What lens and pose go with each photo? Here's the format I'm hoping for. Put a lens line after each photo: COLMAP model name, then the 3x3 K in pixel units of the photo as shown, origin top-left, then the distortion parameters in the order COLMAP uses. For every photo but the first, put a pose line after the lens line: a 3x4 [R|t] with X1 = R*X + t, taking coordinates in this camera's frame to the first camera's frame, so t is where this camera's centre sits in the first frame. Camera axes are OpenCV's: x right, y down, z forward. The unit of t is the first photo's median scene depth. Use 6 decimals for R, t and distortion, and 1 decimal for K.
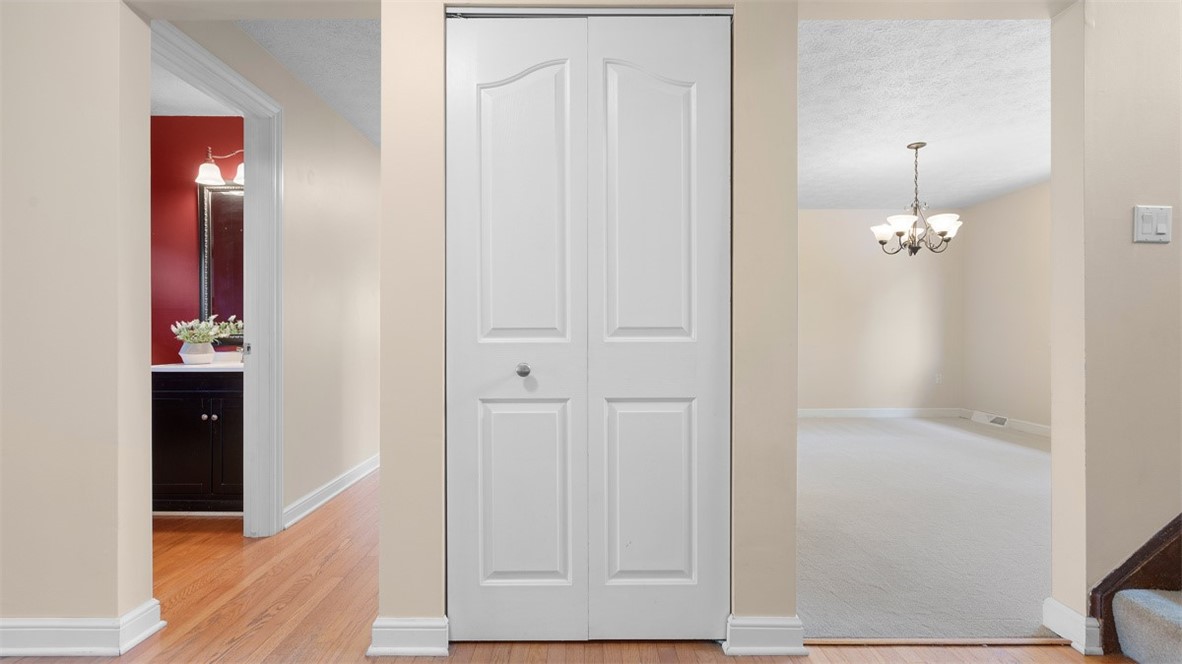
lens RADIAL K [[531.8, 0, 590.3], [0, 531.8, 327.6], [0, 0, 1]] dist [0.002139, 0.001163]
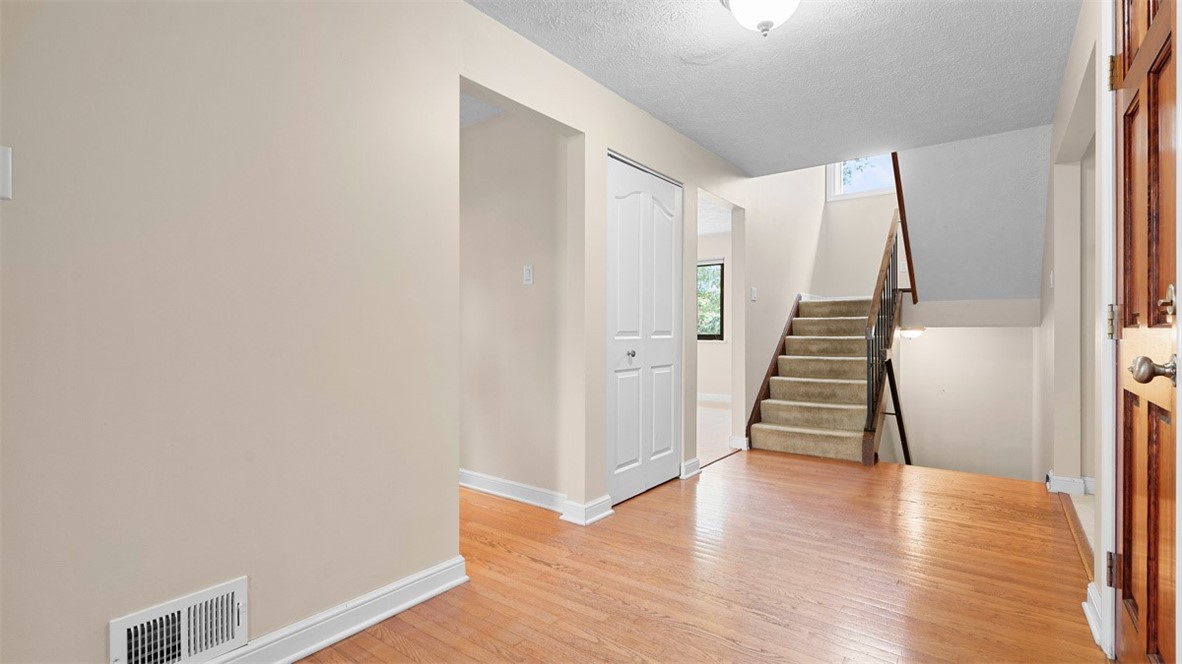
lens RADIAL K [[531.8, 0, 590.3], [0, 531.8, 327.6], [0, 0, 1]] dist [0.002139, 0.001163]
pose [[0.613150, 0.005224, 0.789949, -1.678582], [-0.005129, 0.999983, -0.002632, -0.005854], [-0.789950, -0.002437, 0.613167, -0.037497]]
